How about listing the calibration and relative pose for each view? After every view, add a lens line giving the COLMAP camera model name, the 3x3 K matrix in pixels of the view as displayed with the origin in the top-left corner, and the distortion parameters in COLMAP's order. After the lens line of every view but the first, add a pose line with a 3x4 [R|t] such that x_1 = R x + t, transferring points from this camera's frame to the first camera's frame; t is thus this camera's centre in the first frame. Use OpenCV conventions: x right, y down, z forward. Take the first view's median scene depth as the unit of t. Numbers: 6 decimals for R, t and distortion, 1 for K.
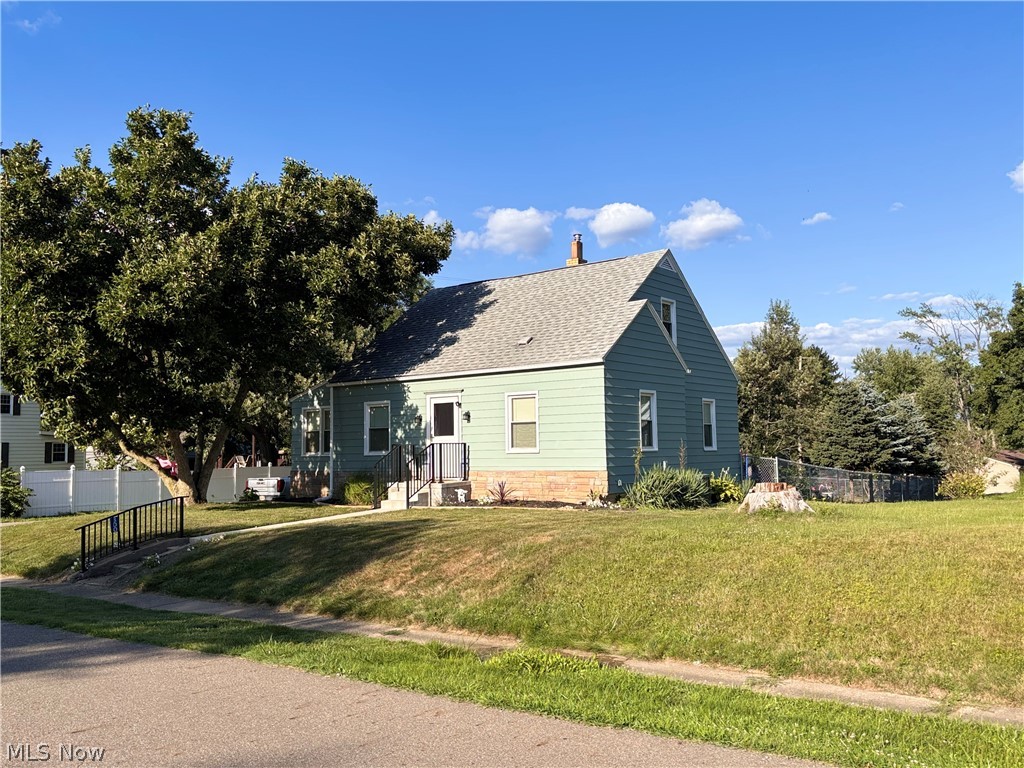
lens RADIAL K [[888.0, 0, 512.0], [0, 888.0, 384.0], [0, 0, 1]] dist [0.006874, 0.000349]
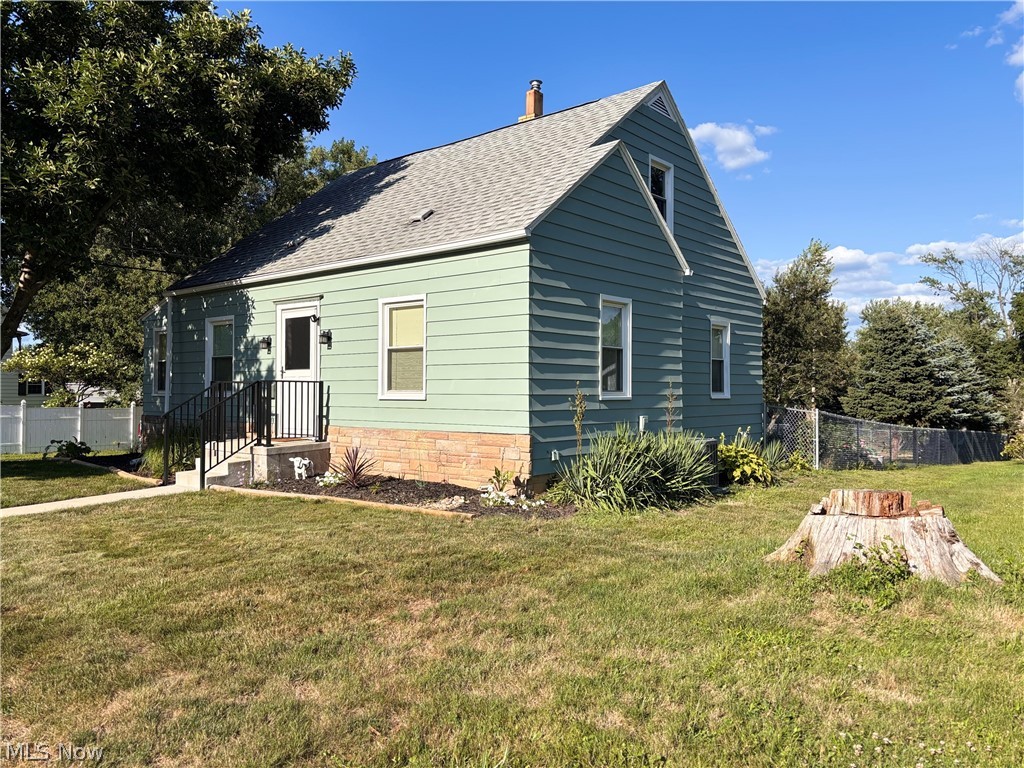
lens RADIAL K [[775.5, 0, 512.2], [0, 775.5, 398.1], [0, 0, 1]] dist [0.005148, -0.001942]
pose [[0.998850, 0.016696, -0.044943, 0.106393], [-0.012857, 0.996350, 0.084392, 0.031189], [0.046188, -0.083717, 0.995419, 0.470752]]
